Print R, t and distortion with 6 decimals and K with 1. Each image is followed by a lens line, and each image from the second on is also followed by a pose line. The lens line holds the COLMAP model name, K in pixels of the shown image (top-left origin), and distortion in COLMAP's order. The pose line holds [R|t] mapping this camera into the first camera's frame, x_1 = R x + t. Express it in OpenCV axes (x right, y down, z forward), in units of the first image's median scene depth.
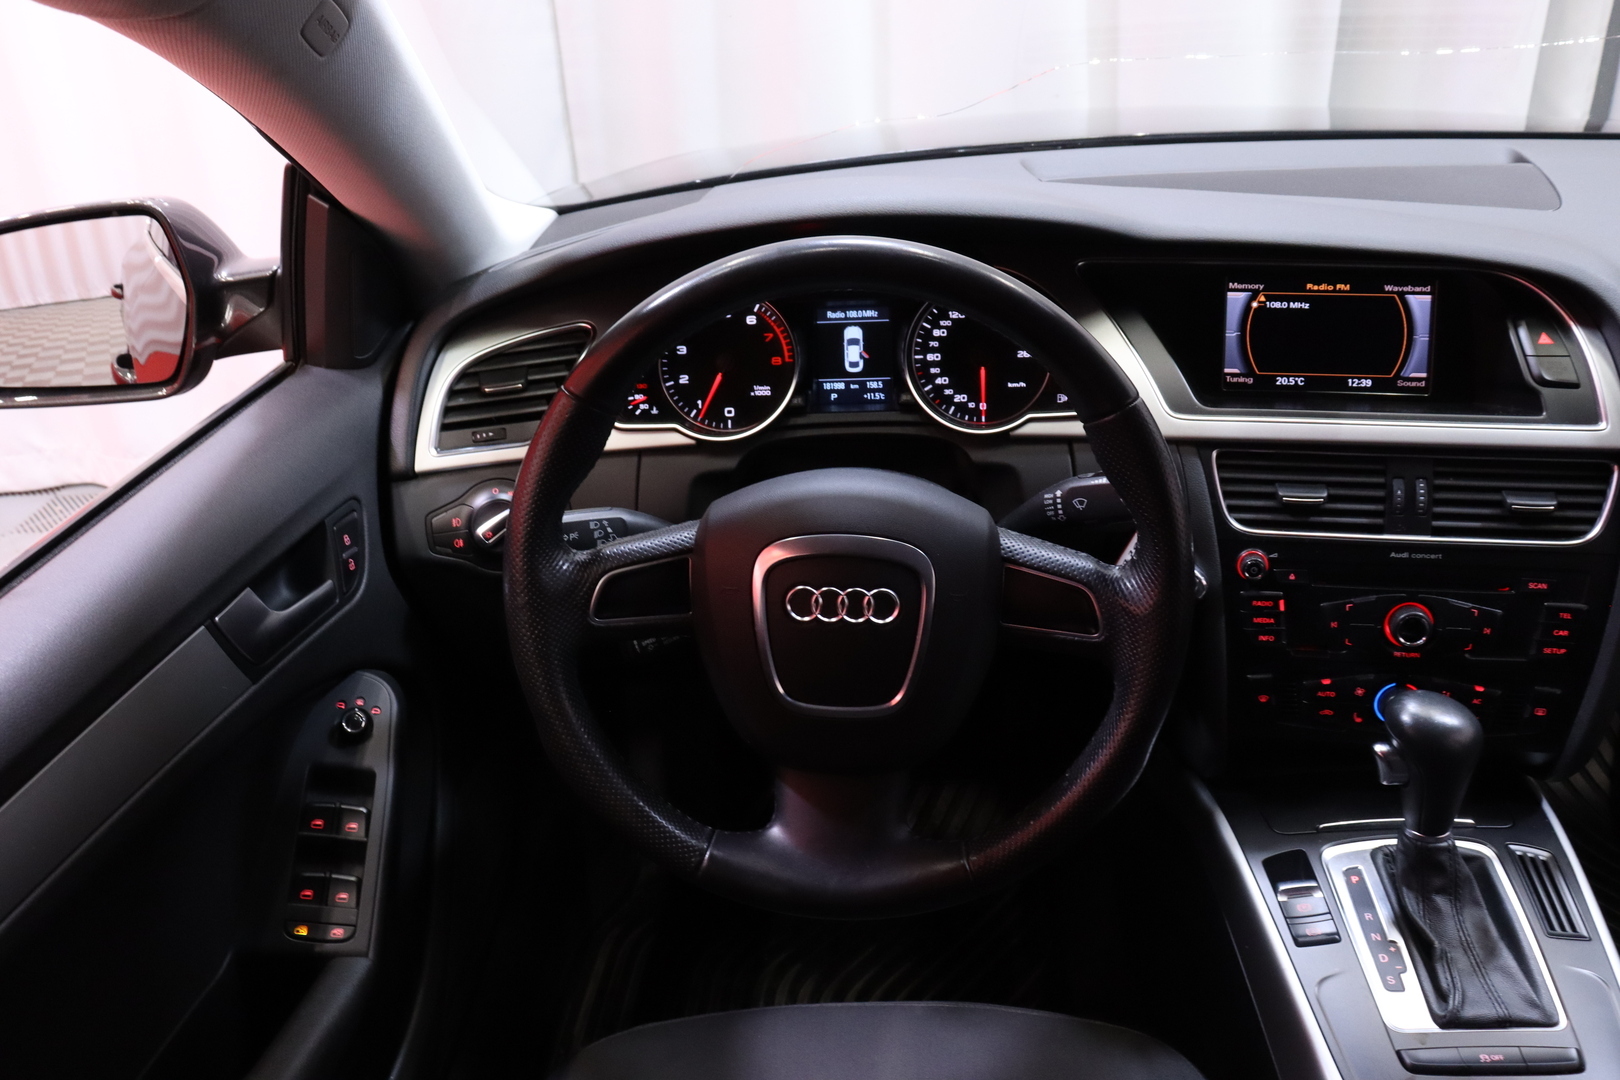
lens RADIAL K [[1315.6, 0, 800.2], [0, 1315.6, 538.3], [0, 0, 1]] dist [-0.161114, 0.113687]
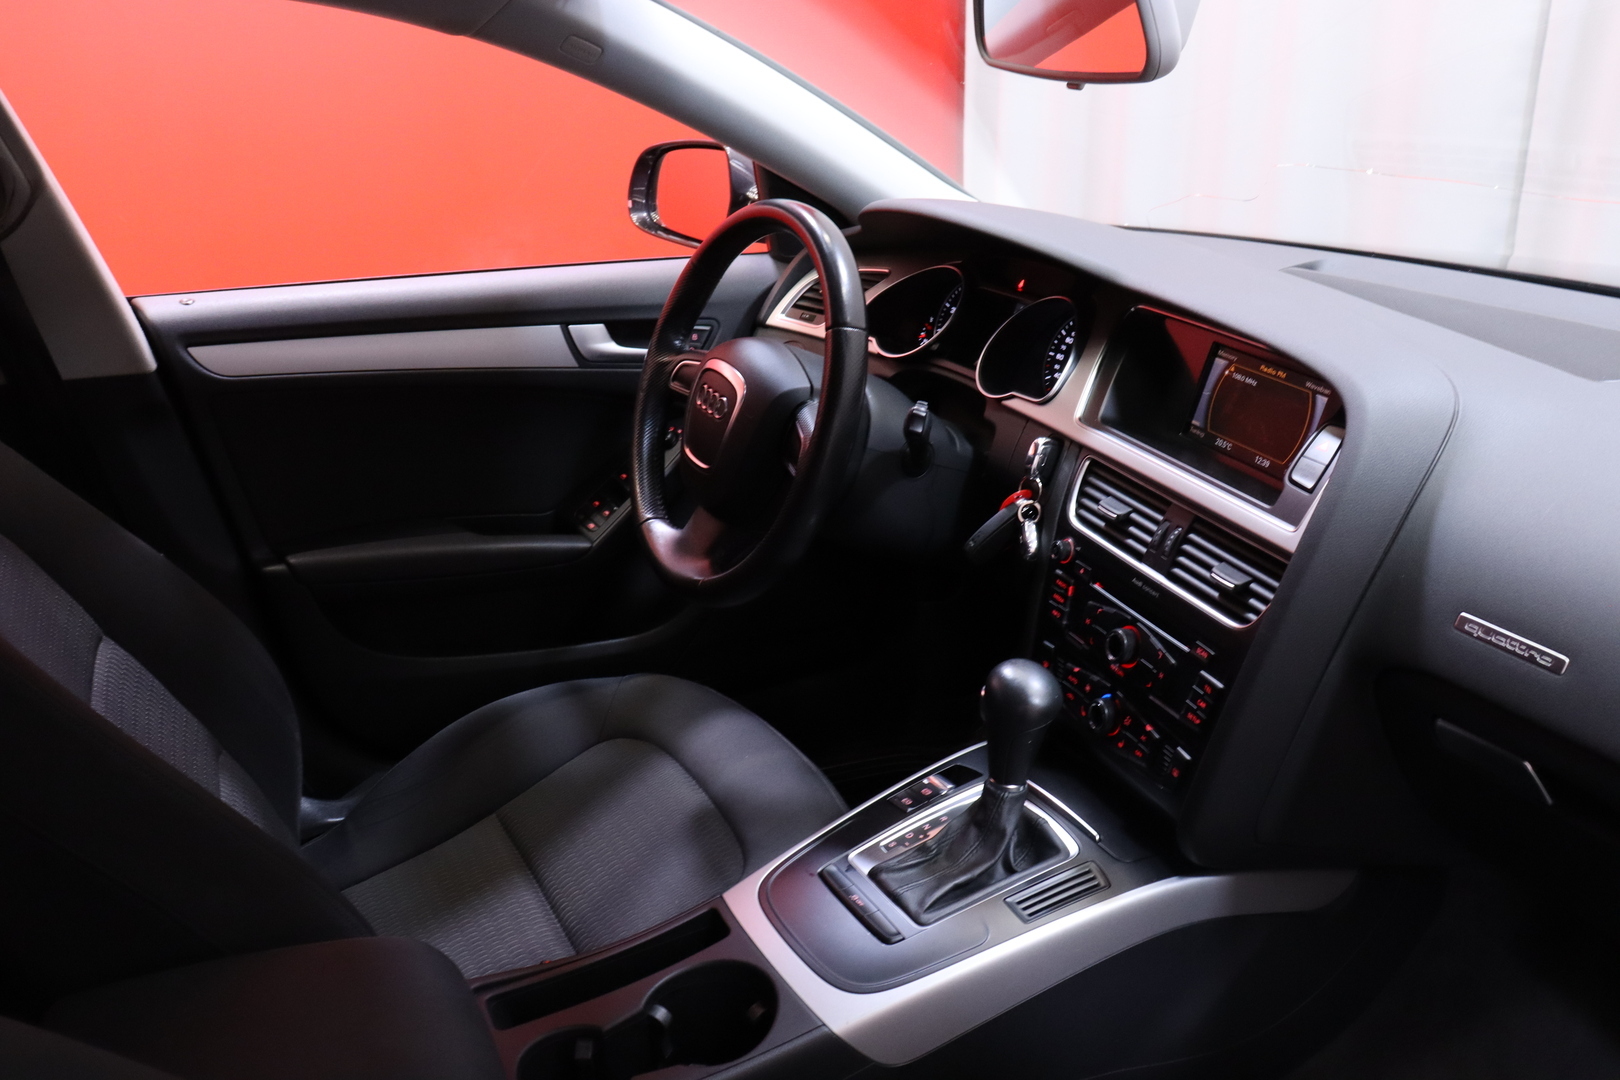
lens RADIAL K [[1315.6, 0, 815.4], [0, 1315.6, 533.4], [0, 0, 1]] dist [-0.161114, 0.113687]
pose [[0.527408, 0.357103, -0.770921, 1.138997], [-0.407460, 0.902534, 0.139314, -0.067252], [0.745531, 0.240644, 0.621509, 0.055535]]
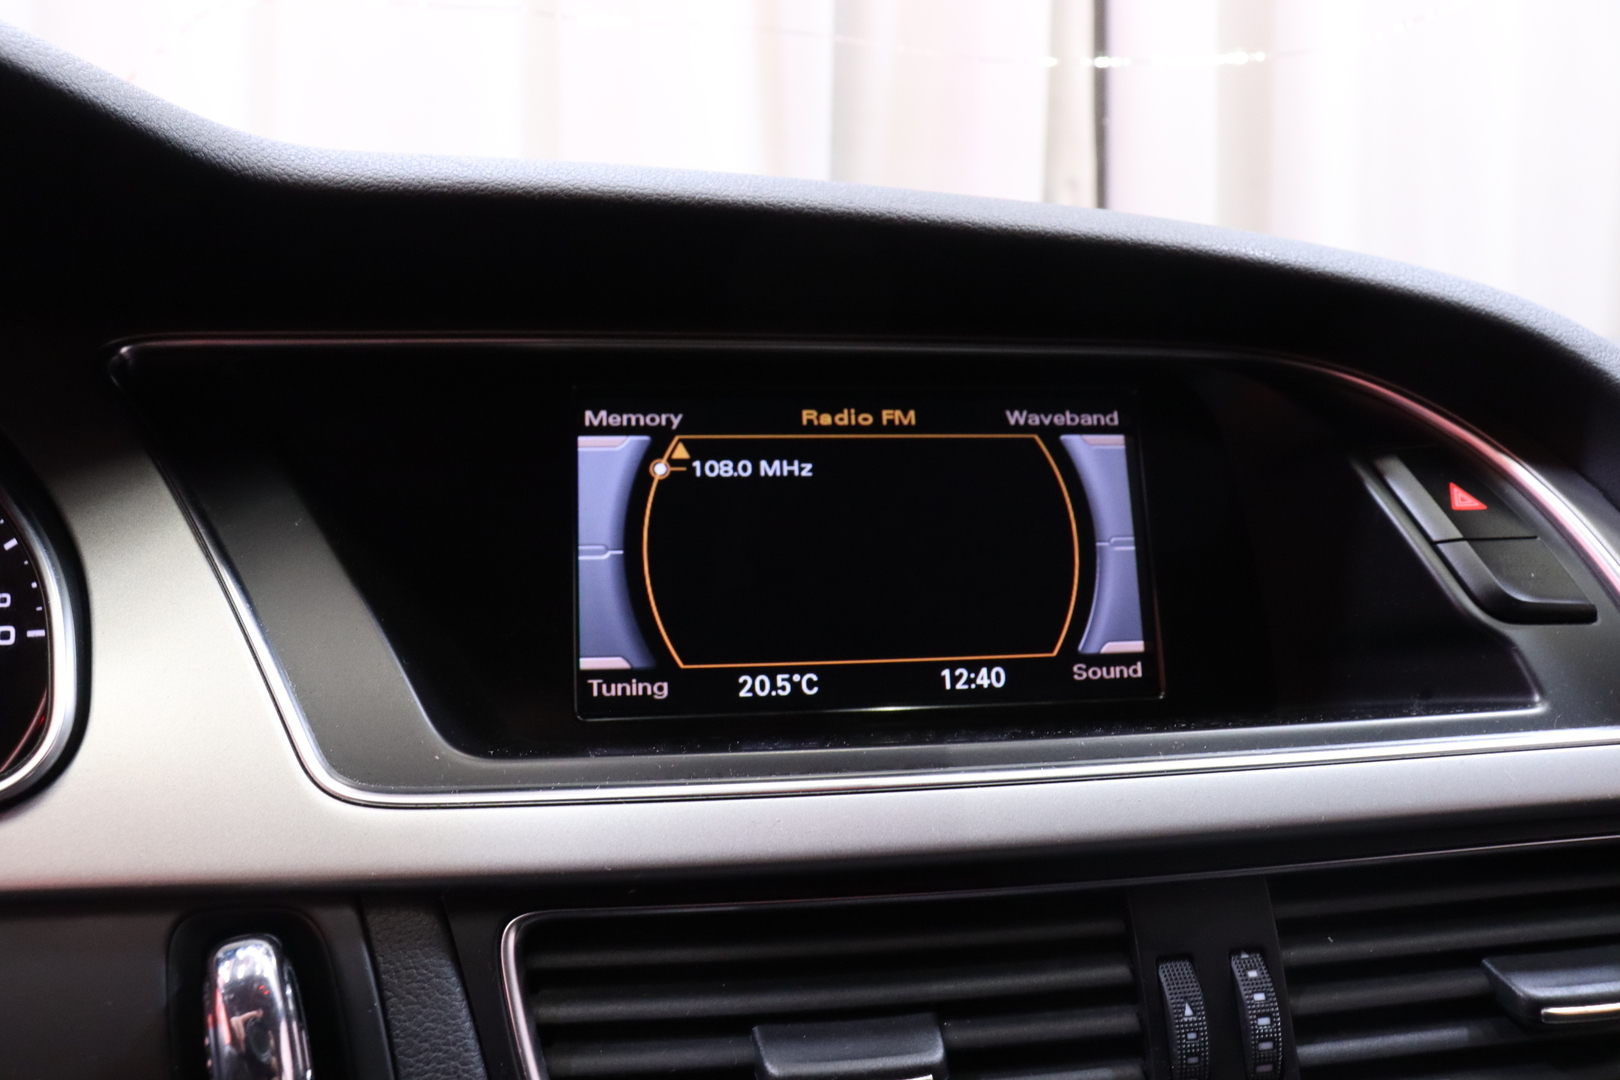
lens RADIAL K [[1354.1, 0, 834.1], [0, 1354.1, 489.4], [0, 0, 1]] dist [-0.095322, 0.025409]
pose [[0.925684, 0.031512, 0.376982, 0.270823], [0.109222, 0.931823, -0.346088, -0.047884], [-0.362186, 0.361543, 0.859132, 0.701112]]
